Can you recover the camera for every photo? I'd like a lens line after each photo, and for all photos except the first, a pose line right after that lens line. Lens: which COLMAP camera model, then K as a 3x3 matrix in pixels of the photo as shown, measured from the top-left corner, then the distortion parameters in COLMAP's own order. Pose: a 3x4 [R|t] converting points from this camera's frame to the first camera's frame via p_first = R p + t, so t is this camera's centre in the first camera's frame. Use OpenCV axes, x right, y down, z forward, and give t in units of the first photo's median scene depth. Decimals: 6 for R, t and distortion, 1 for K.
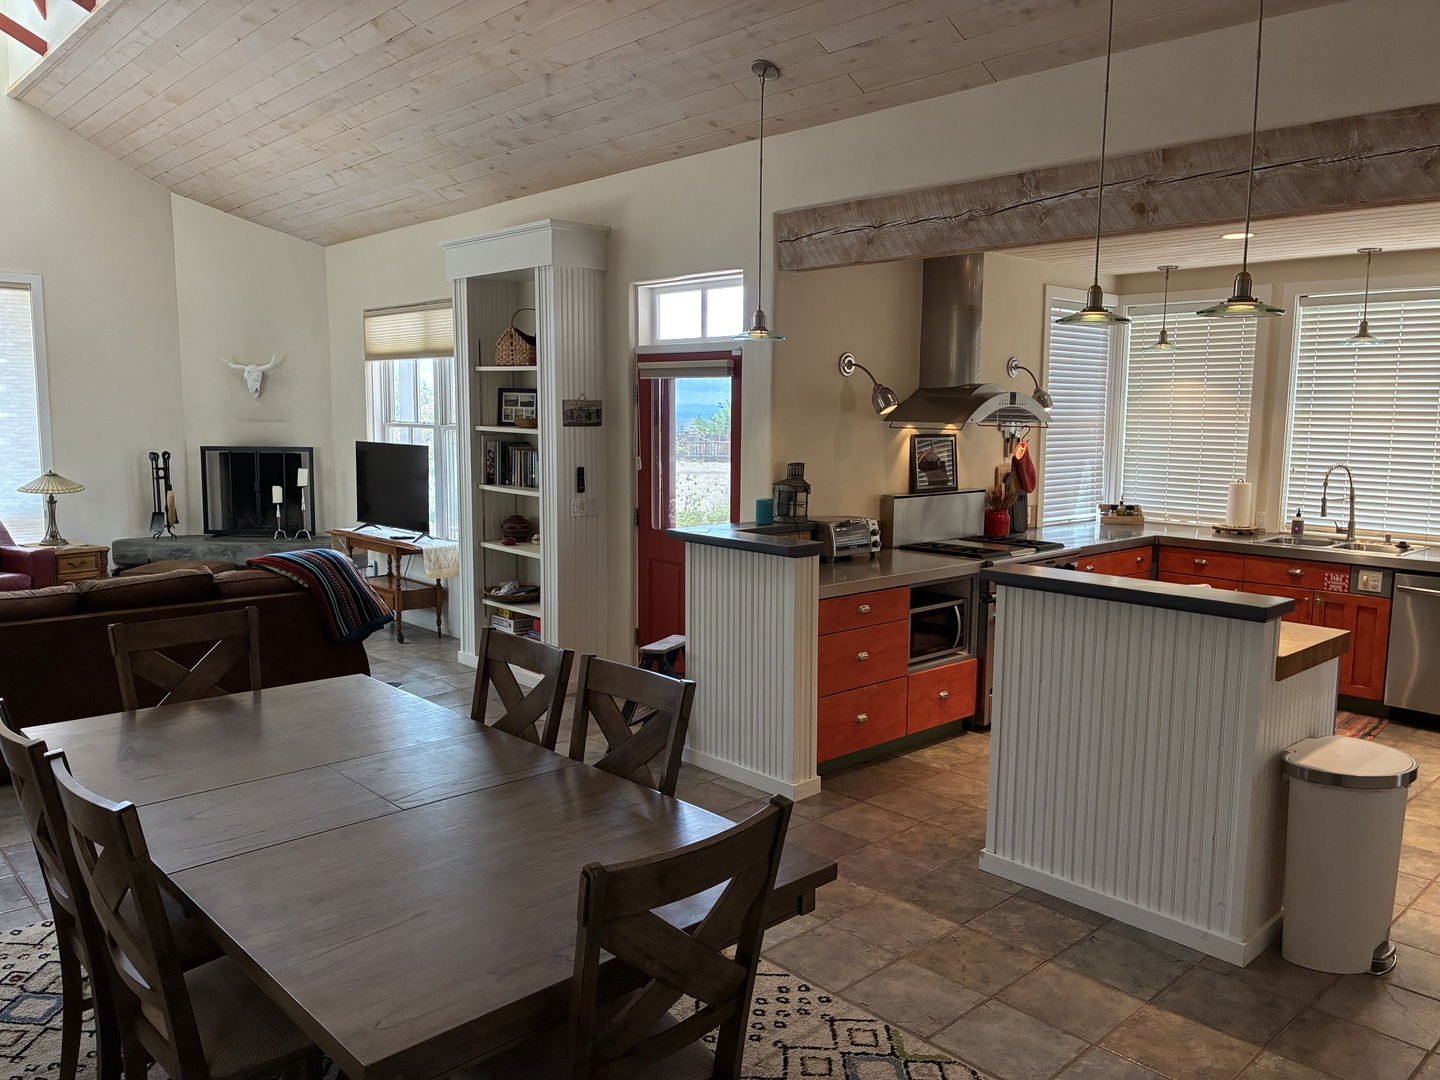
lens RADIAL K [[1097.8, 0, 717.3], [0, 1097.8, 548.4], [0, 0, 1]] dist [0.053005, -0.062827]
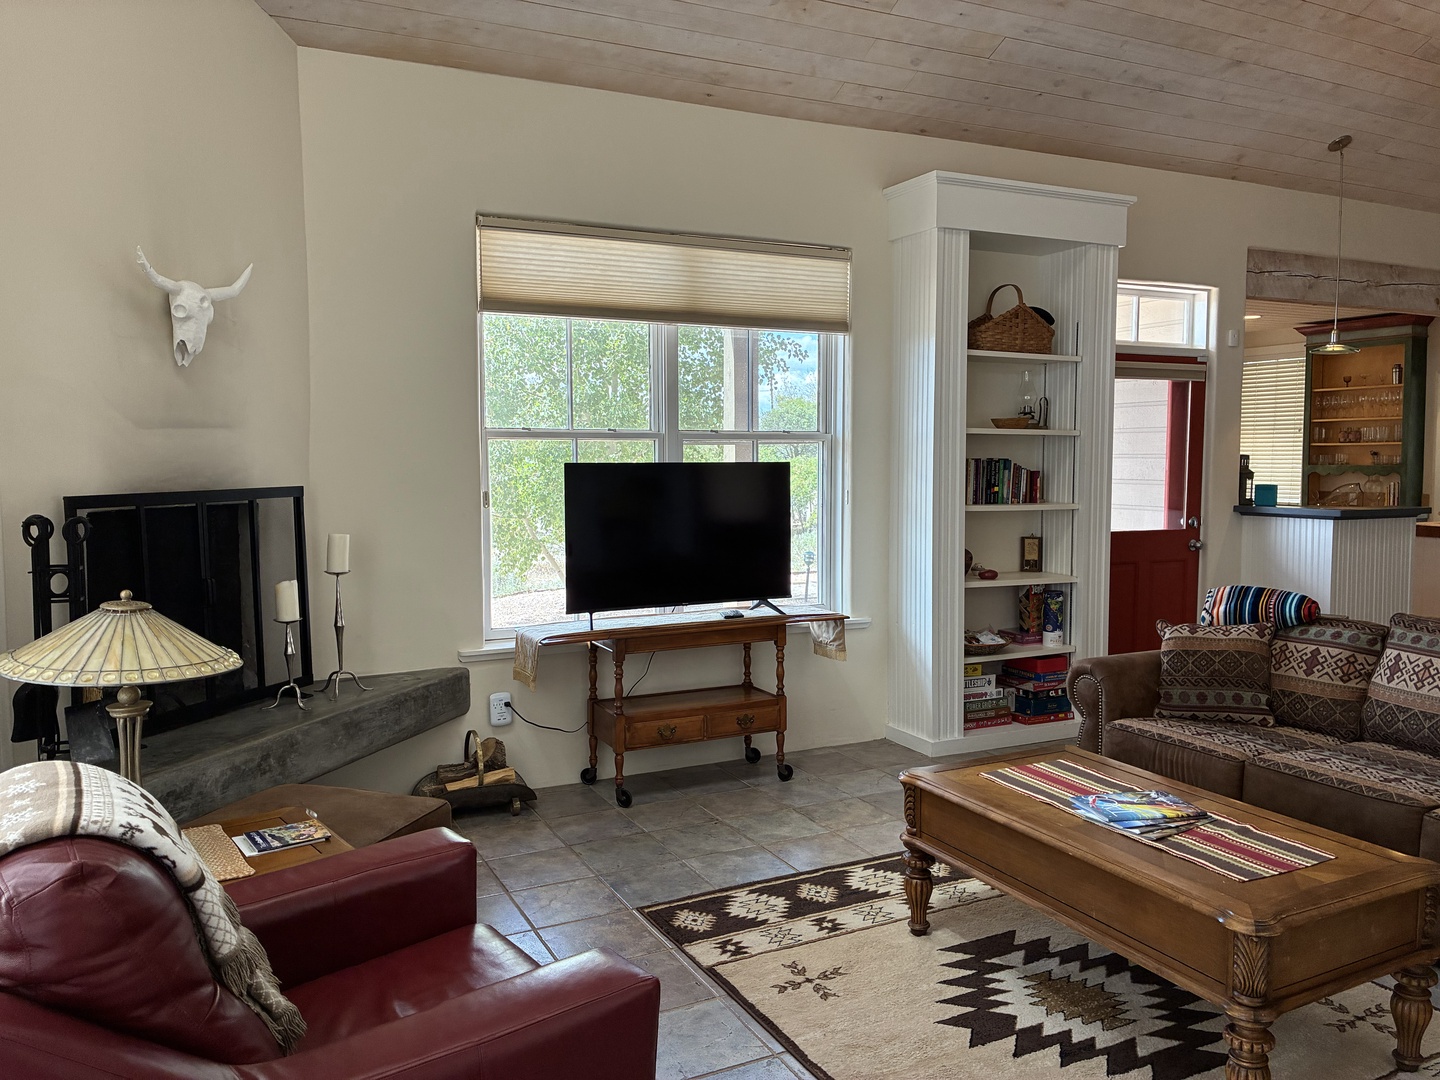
lens RADIAL K [[1097.8, 0, 725.9], [0, 1097.8, 537.5], [0, 0, 1]] dist [0.053005, -0.062827]
pose [[0.284497, -0.084846, 0.954915, -0.980552], [0.125367, 0.990815, 0.050685, -0.095082], [-0.950444, 0.105296, 0.292520, 0.934292]]
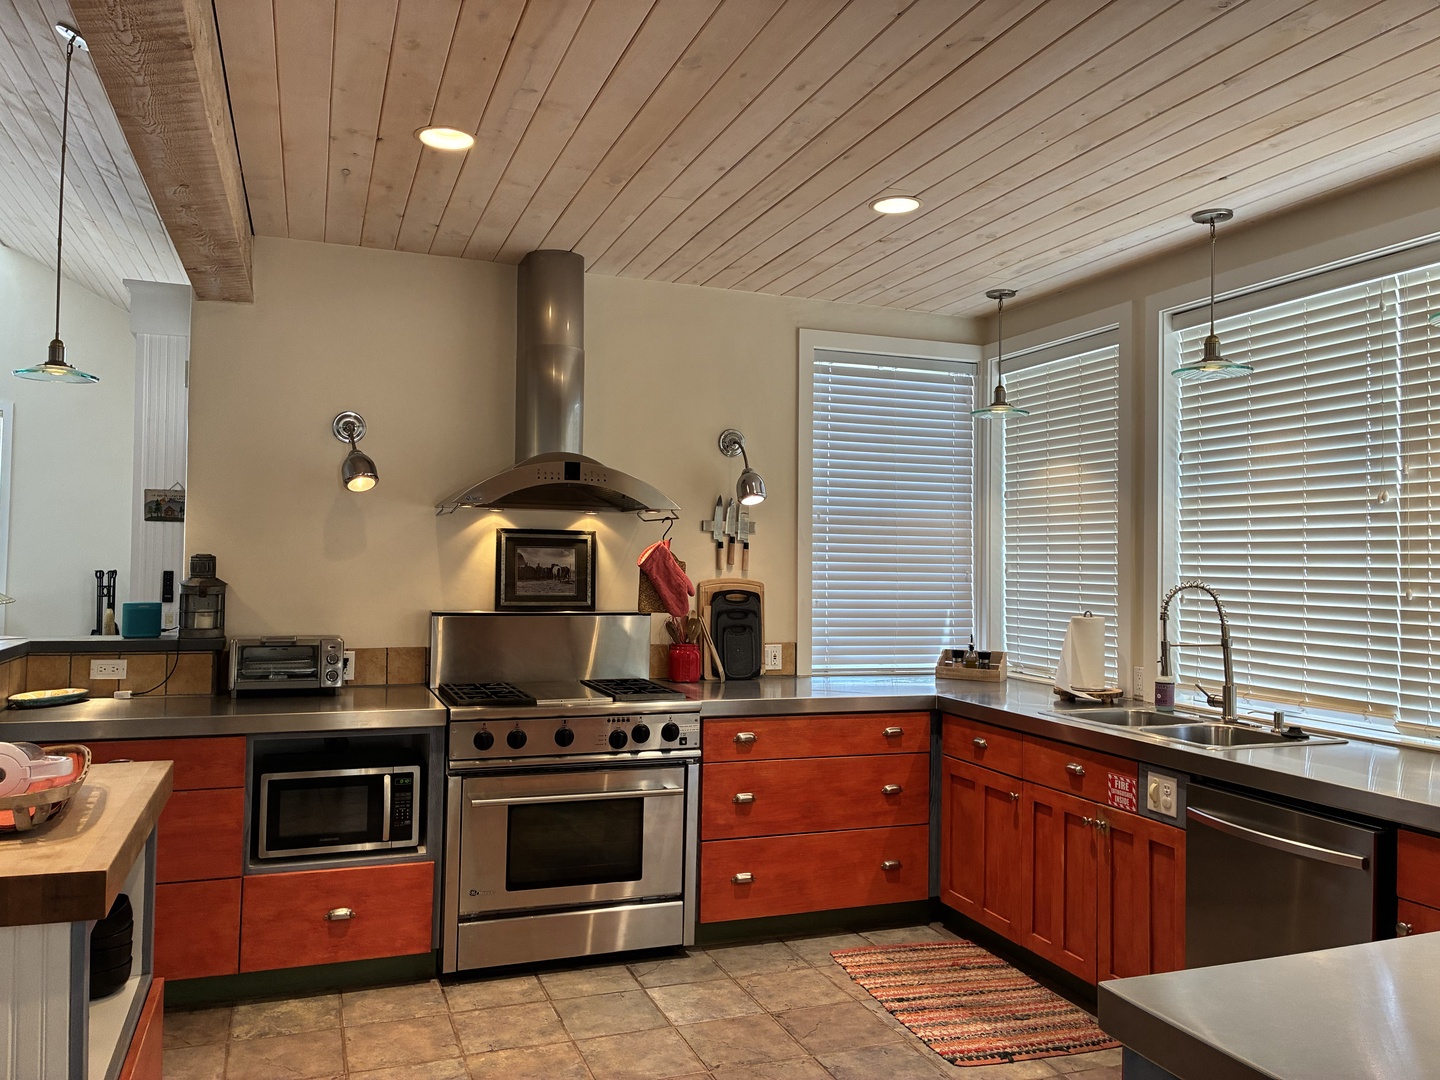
lens RADIAL K [[1097.8, 0, 720.8], [0, 1097.8, 535.5], [0, 0, 1]] dist [0.053005, -0.062827]
pose [[0.925243, -0.002631, -0.379367, 0.518395], [-0.056977, 0.987670, -0.145812, -0.003125], [0.375073, 0.156527, 0.913685, 0.361857]]
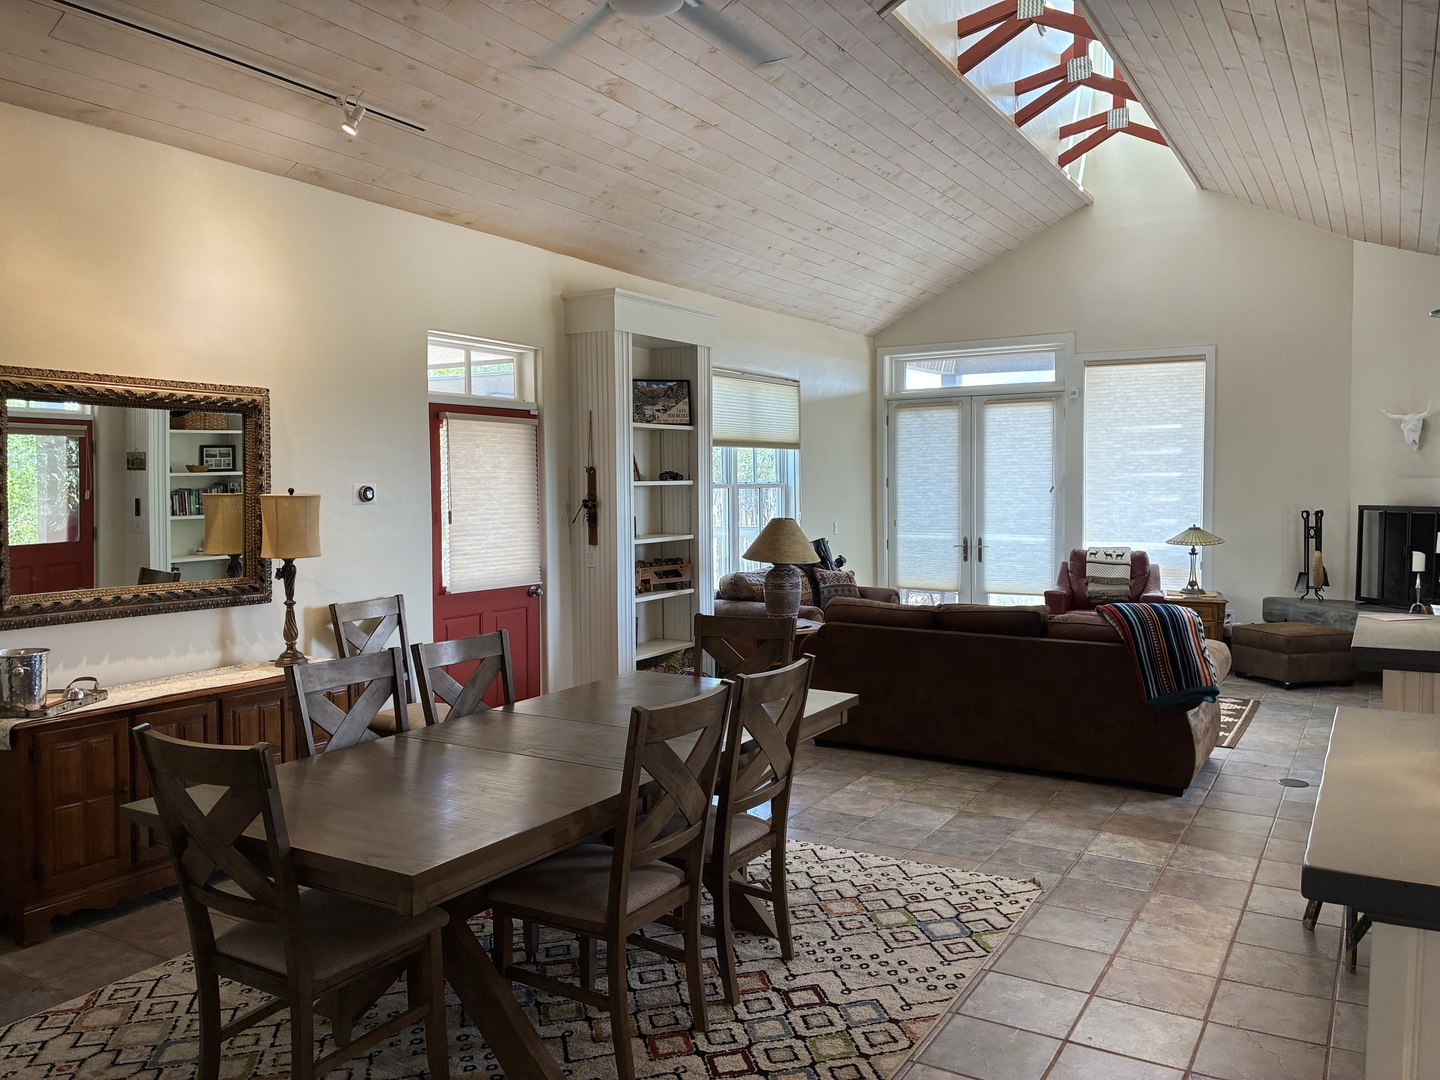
lens RADIAL K [[1097.8, 0, 721.5], [0, 1097.8, 539.5], [0, 0, 1]] dist [0.053005, -0.062827]
pose [[0.263738, 0.041374, -0.963707, 0.378176], [-0.111353, 0.993706, 0.012188, -0.020957], [0.958146, 0.104097, 0.266685, 0.326149]]
